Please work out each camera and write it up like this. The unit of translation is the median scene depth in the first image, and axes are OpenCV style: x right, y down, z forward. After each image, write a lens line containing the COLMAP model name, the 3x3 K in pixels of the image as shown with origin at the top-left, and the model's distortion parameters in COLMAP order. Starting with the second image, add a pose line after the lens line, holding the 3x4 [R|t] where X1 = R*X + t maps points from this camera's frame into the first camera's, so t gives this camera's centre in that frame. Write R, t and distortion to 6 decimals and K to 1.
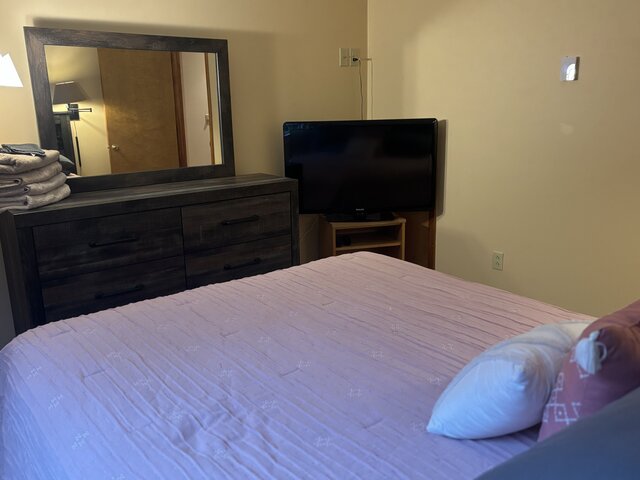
lens RADIAL K [[563.9, 0, 320.0], [0, 563.9, 240.0], [0, 0, 1]] dist [0.078062, -0.012885]
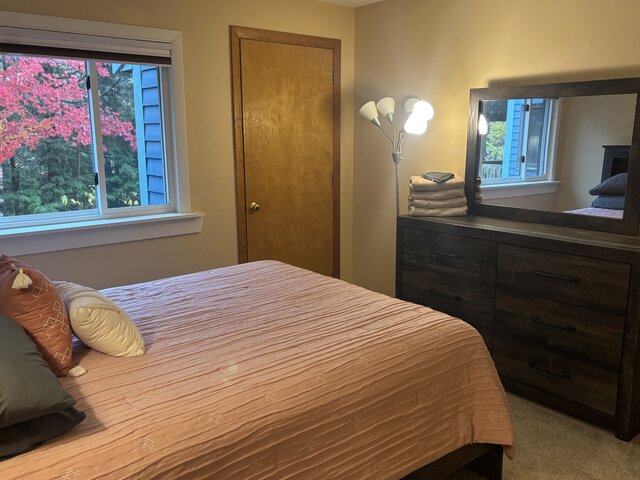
lens RADIAL K [[563.9, 0, 320.0], [0, 563.9, 240.0], [0, 0, 1]] dist [0.078062, -0.012885]
pose [[0.034118, 0.207643, -0.977609, 0.779189], [-0.247238, 0.949529, 0.193051, -0.183604], [0.968354, 0.235115, 0.083733, 0.567331]]
